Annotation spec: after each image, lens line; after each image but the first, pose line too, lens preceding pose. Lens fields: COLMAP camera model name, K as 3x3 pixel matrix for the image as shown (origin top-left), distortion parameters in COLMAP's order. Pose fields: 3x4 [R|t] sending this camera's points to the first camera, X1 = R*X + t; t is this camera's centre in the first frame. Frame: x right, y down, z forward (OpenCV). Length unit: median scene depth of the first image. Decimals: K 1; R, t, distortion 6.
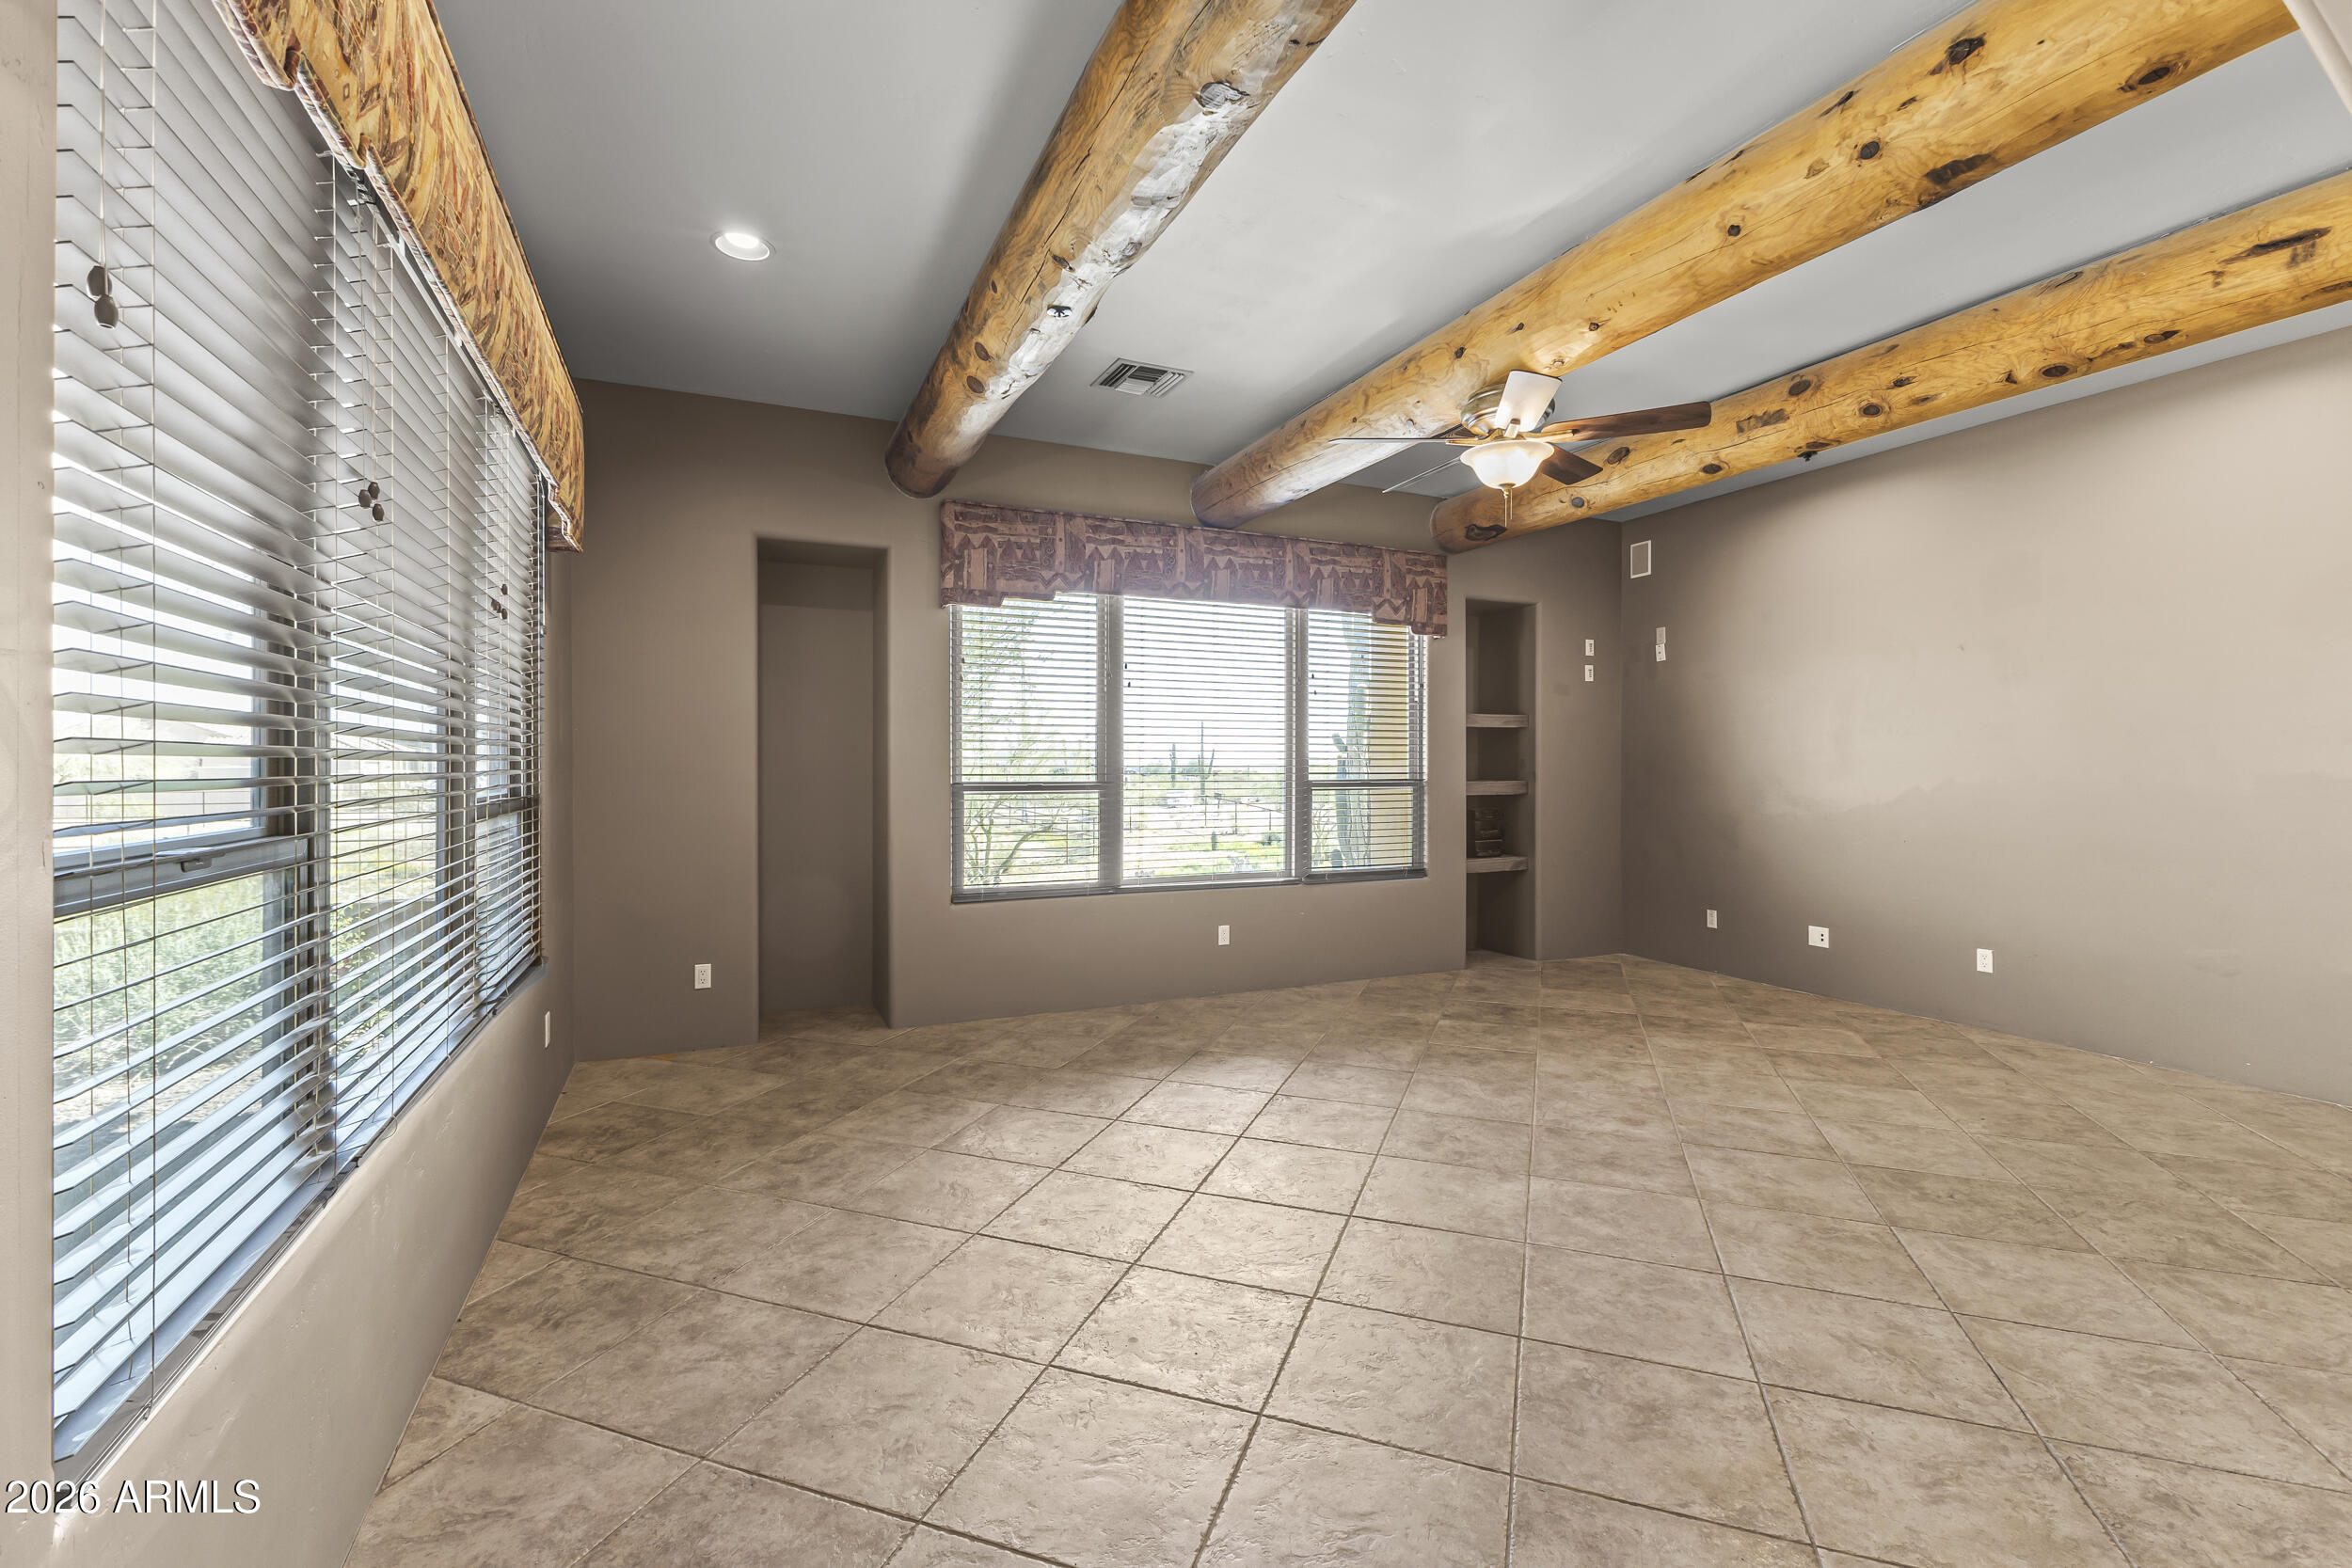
lens RADIAL K [[1019.5, 0, 1179.9], [0, 1019.5, 773.9], [0, 0, 1]] dist [0.009689, -0.001869]
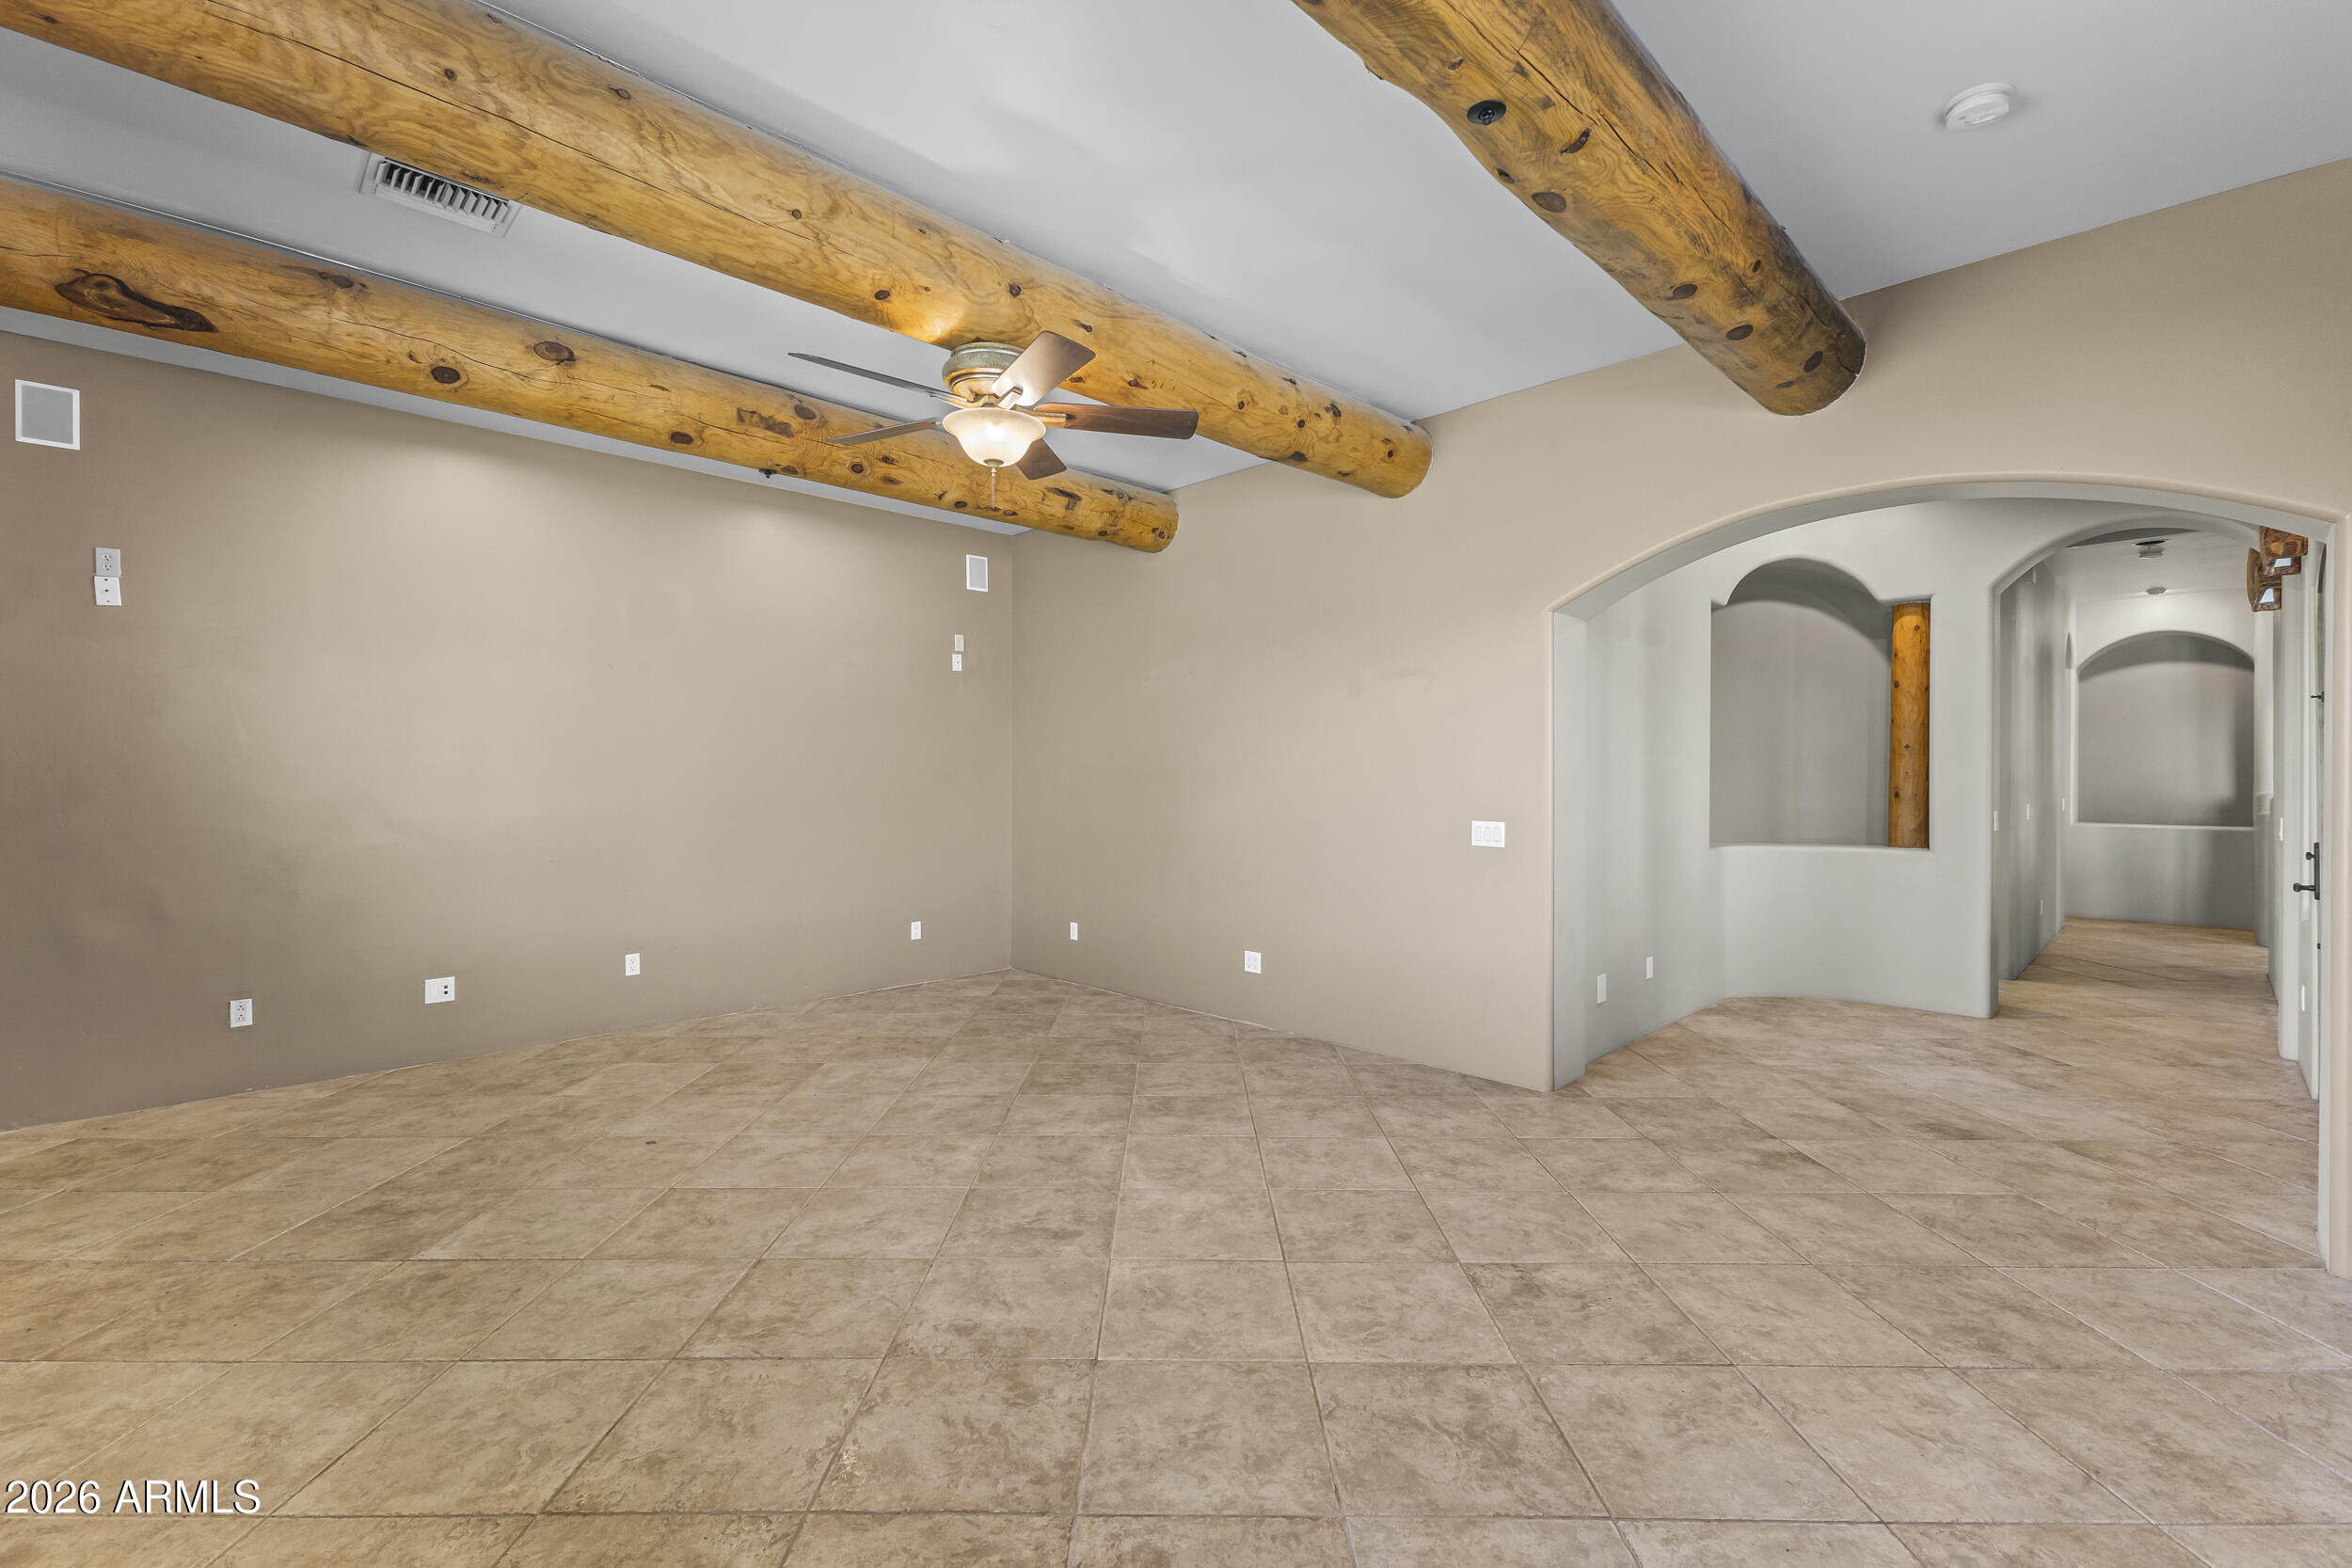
lens RADIAL K [[1019.5, 0, 1172.1], [0, 1019.5, 784.6], [0, 0, 1]] dist [0.009689, -0.001869]
pose [[-0.349467, -0.005208, 0.936934, -0.571587], [0.009112, 0.999918, 0.008957, -0.012594], [-0.936904, 0.011667, -0.349391, 1.203472]]
